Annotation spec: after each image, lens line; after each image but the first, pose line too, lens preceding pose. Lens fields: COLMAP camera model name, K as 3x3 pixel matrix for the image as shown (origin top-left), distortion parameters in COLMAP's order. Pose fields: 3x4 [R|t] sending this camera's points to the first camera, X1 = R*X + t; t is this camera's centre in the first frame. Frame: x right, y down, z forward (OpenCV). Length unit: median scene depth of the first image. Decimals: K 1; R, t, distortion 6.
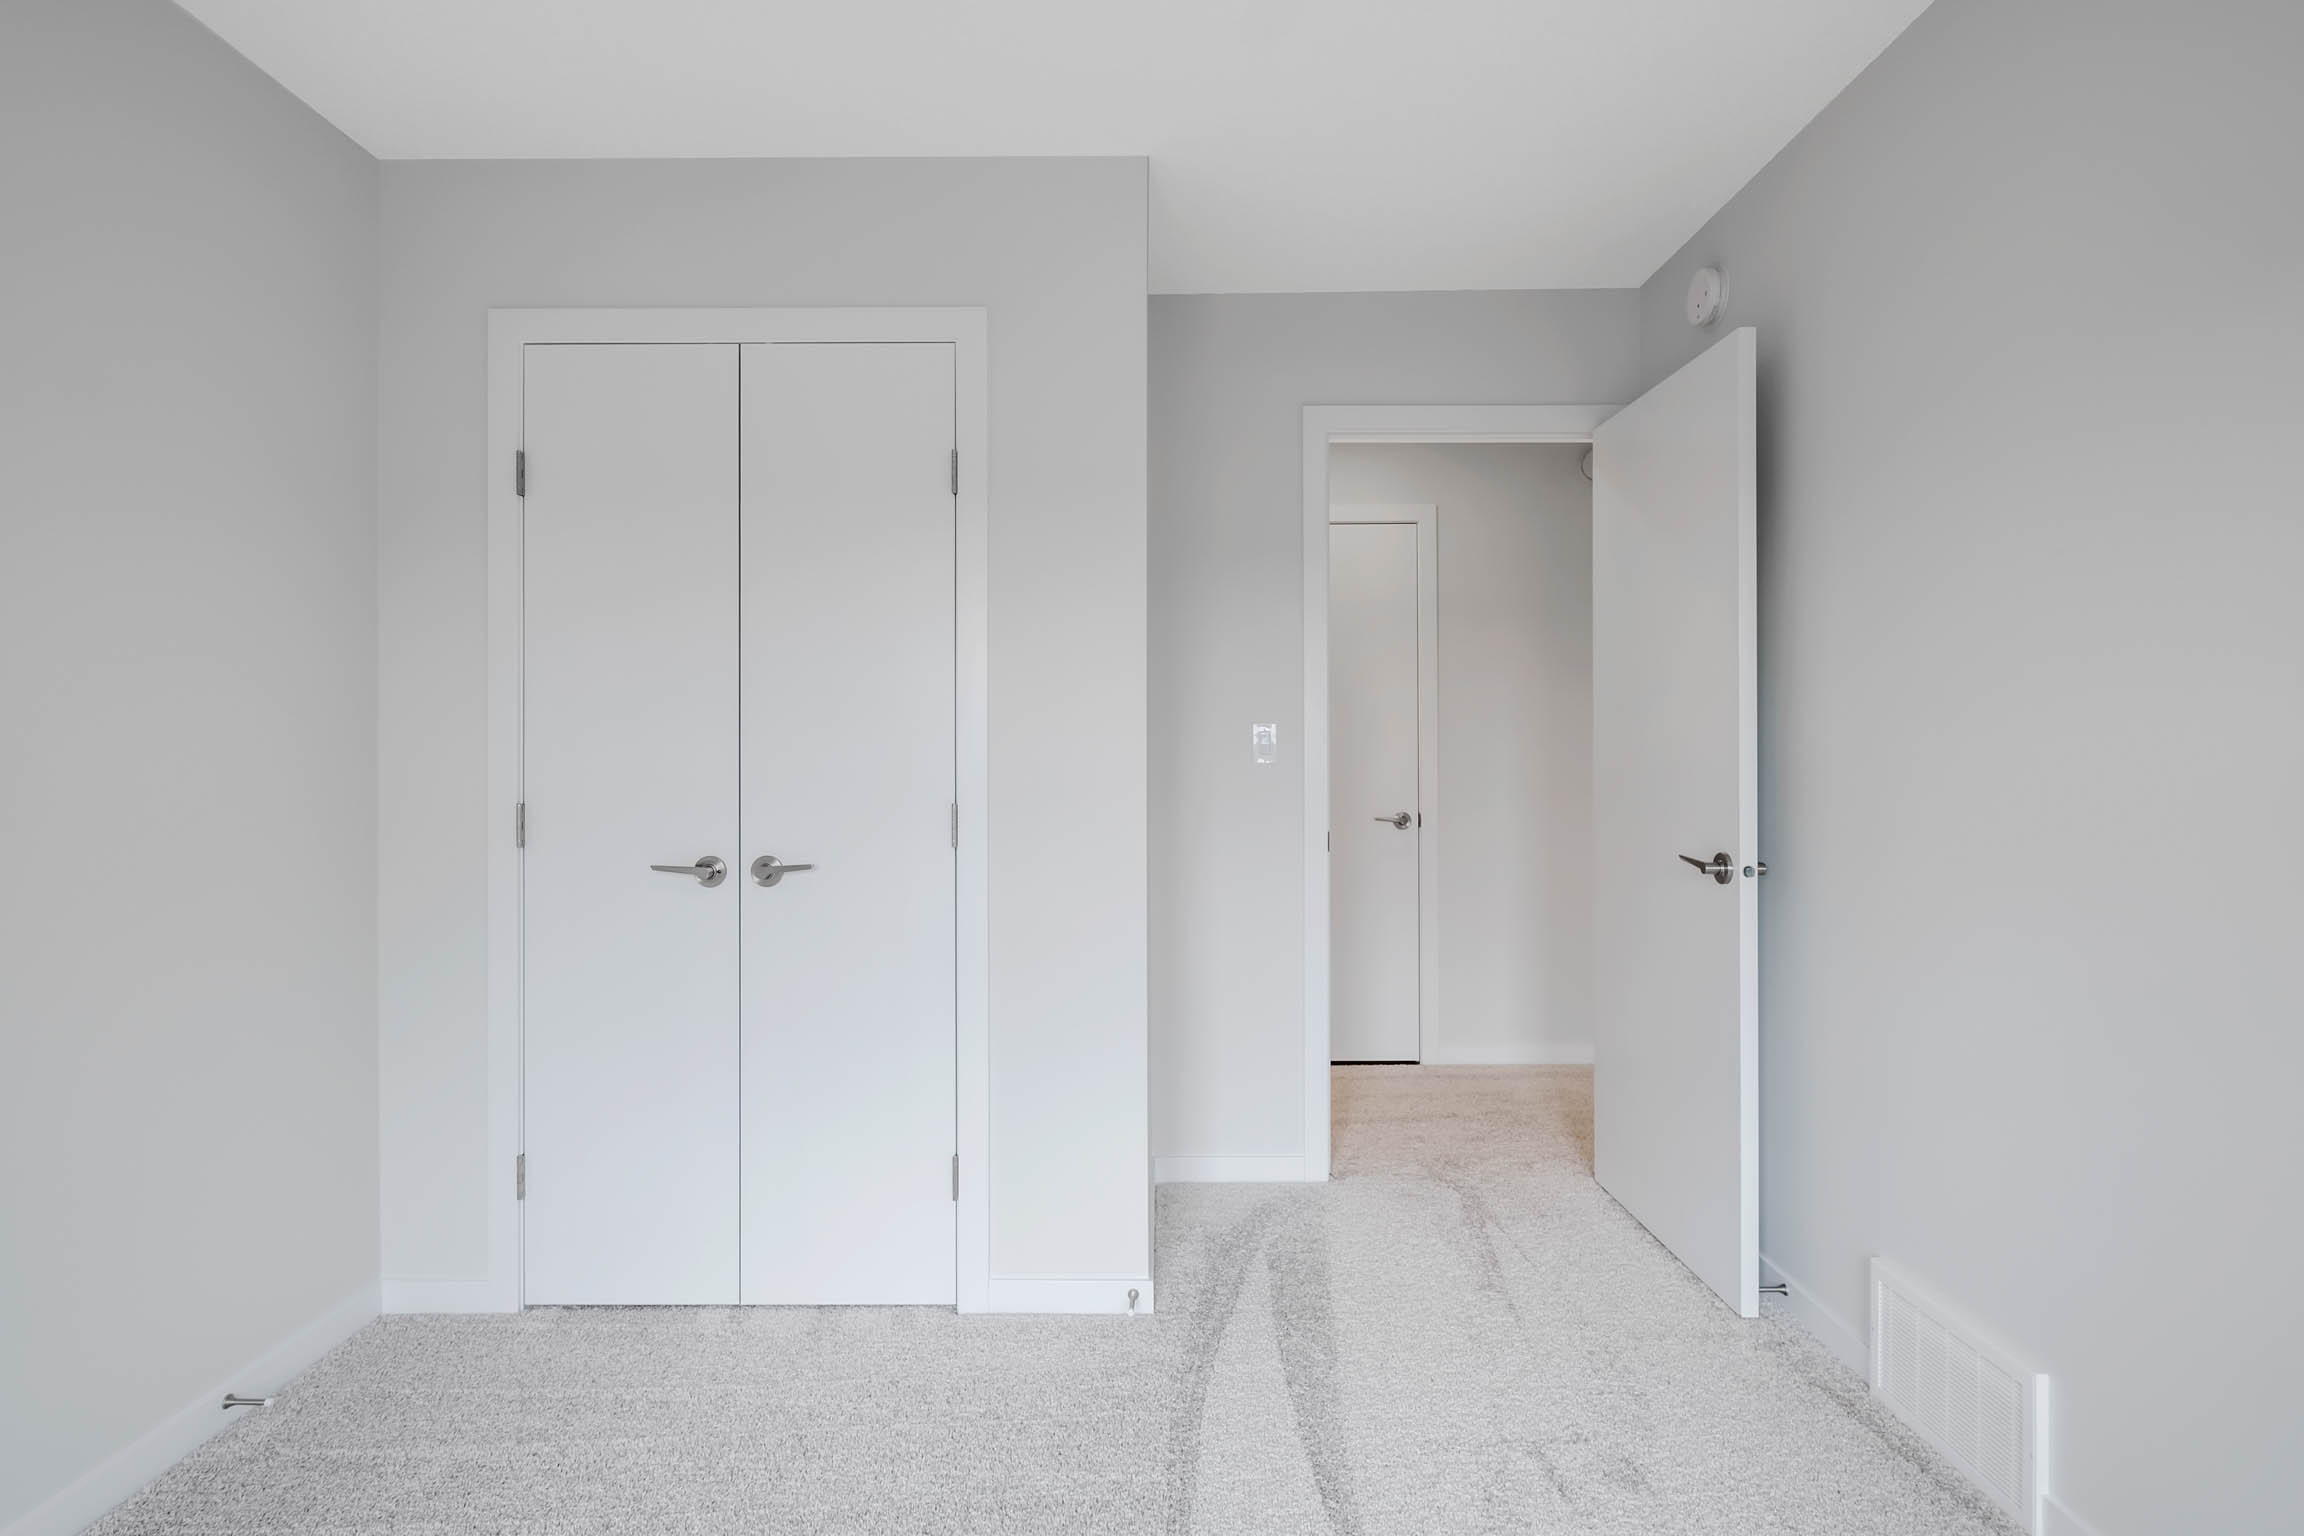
lens RADIAL K [[1186.6, 0, 1151.0], [0, 1186.6, 744.6], [0, 0, 1]] dist [-0.001457, -0.000556]
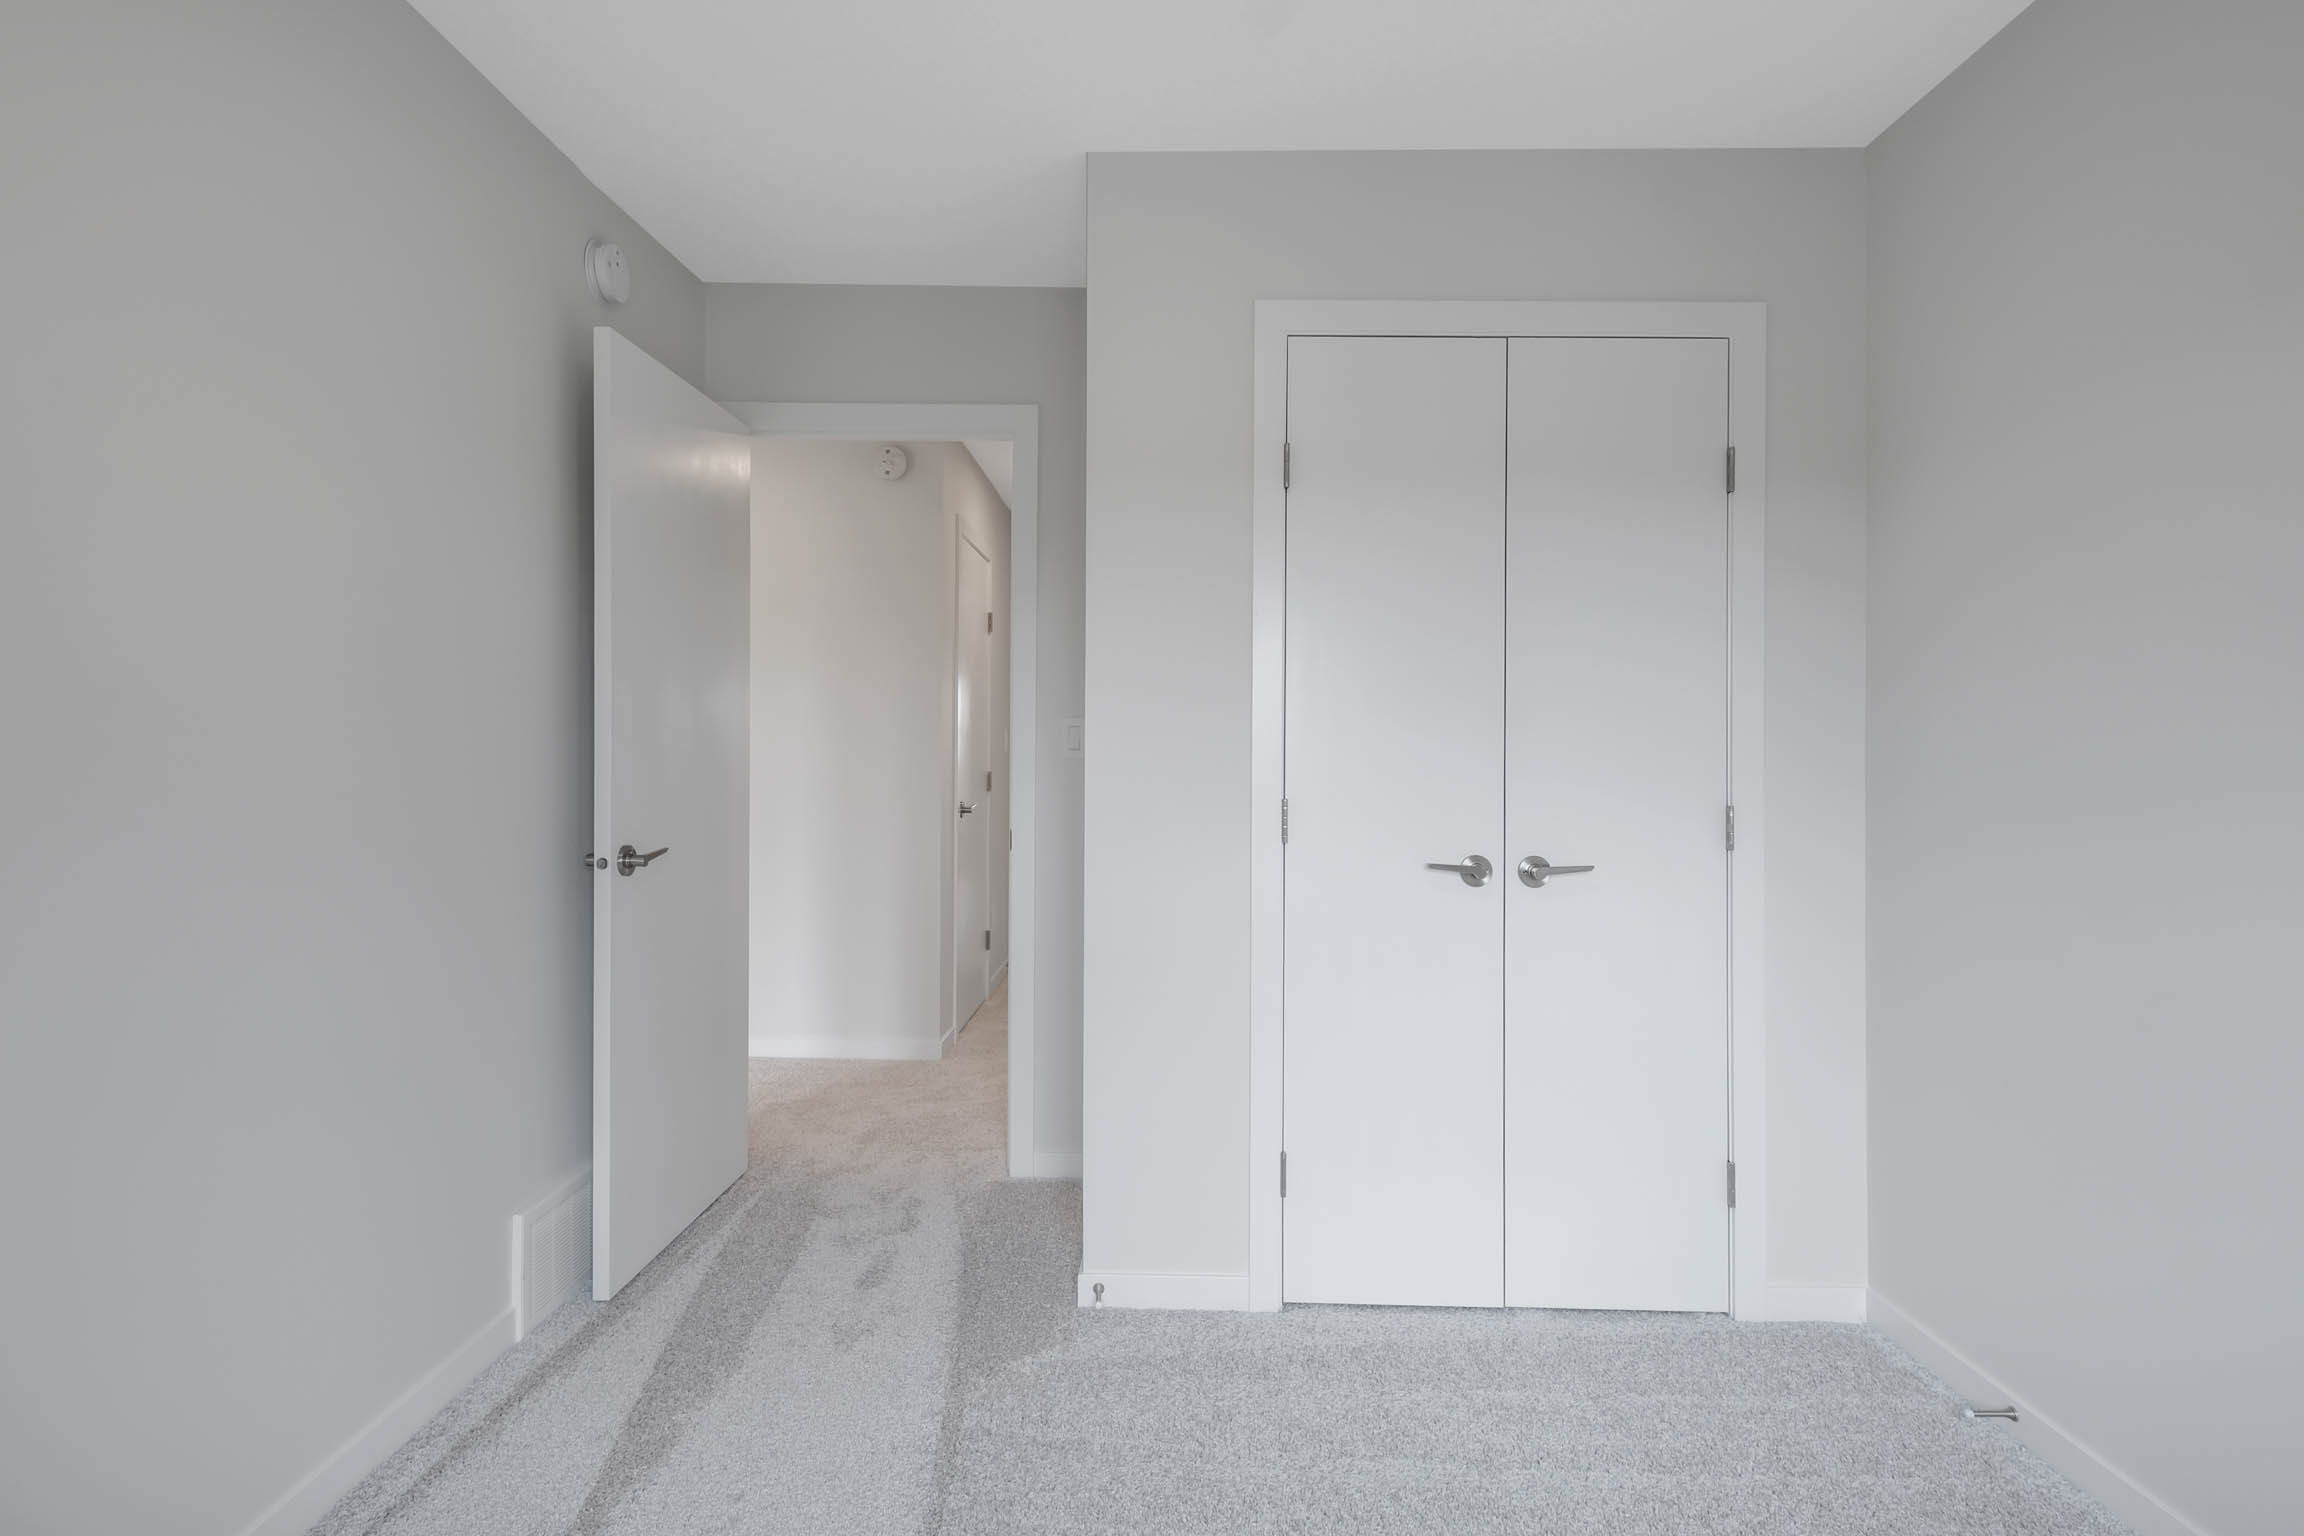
lens RADIAL K [[1186.6, 0, 1151.0], [0, 1186.6, 744.6], [0, 0, 1]] dist [-0.001457, -0.000556]
pose [[0.999932, 0.011547, 0.001514, -0.645570], [-0.011556, 0.999916, 0.005893, -0.001451], [-0.001446, -0.005910, 0.999981, 0.012335]]
